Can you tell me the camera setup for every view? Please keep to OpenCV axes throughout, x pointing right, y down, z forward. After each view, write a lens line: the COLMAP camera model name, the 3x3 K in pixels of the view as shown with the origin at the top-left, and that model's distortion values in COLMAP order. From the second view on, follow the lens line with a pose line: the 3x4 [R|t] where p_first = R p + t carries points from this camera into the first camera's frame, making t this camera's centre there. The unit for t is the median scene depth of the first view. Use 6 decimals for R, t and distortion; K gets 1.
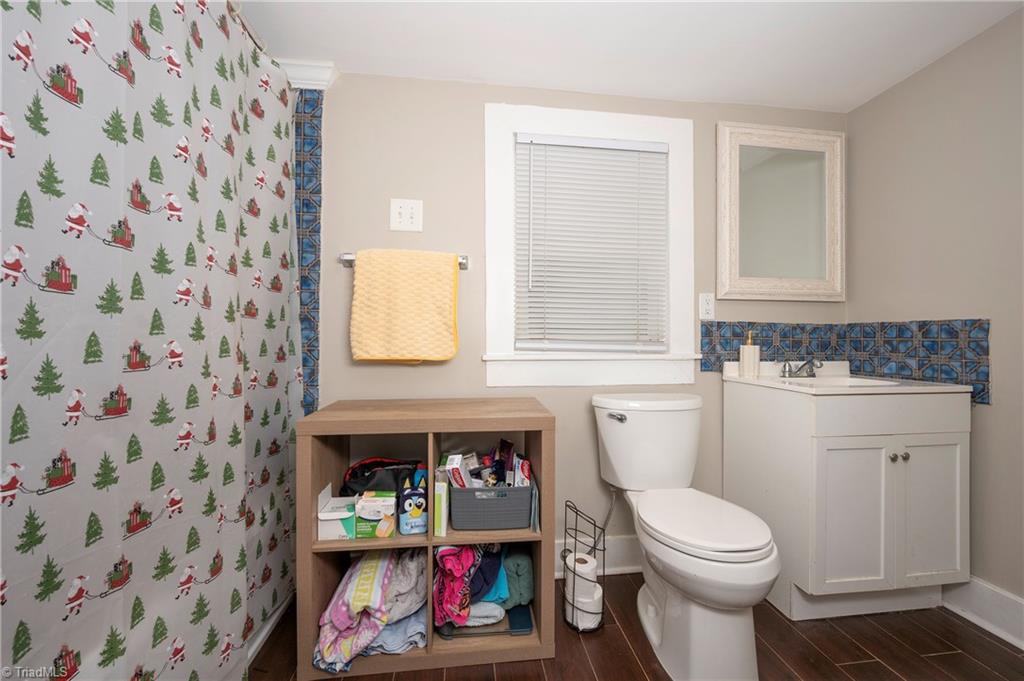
lens RADIAL K [[403.7, 0, 511.9], [0, 403.7, 339.4], [0, 0, 1]] dist [0.000244, -0.000016]
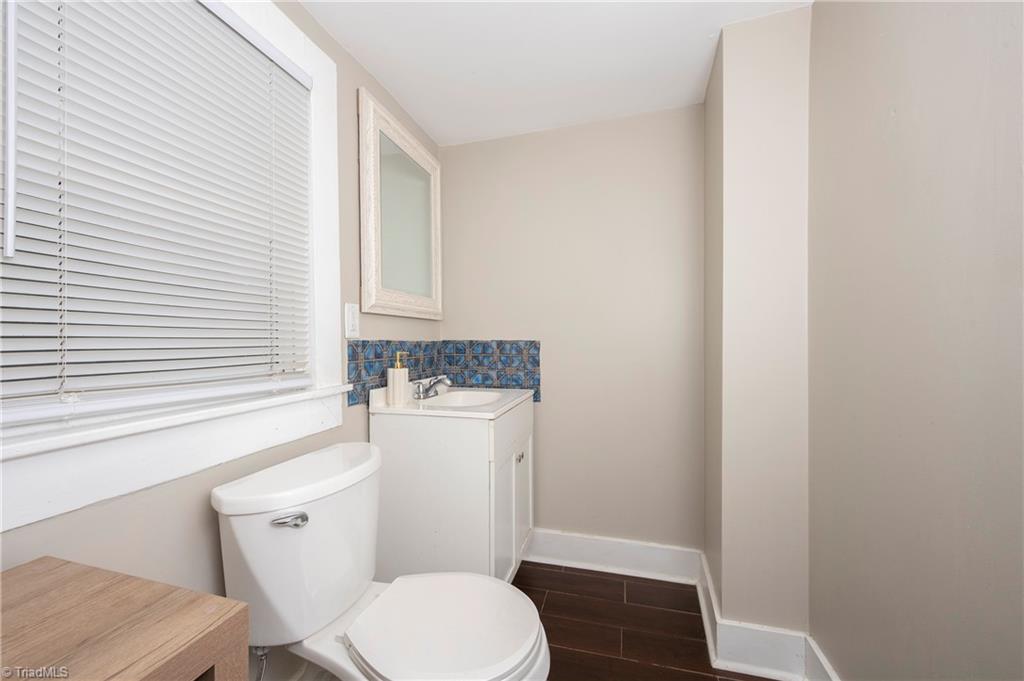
lens RADIAL K [[403.7, 0, 514.5], [0, 403.7, 340.5], [0, 0, 1]] dist [0.000244, -0.000016]
pose [[0.367586, -0.011281, 0.929921, -0.117699], [0.005588, 0.999935, 0.009922, -0.050667], [-0.929973, 0.001549, 0.367625, 0.436411]]
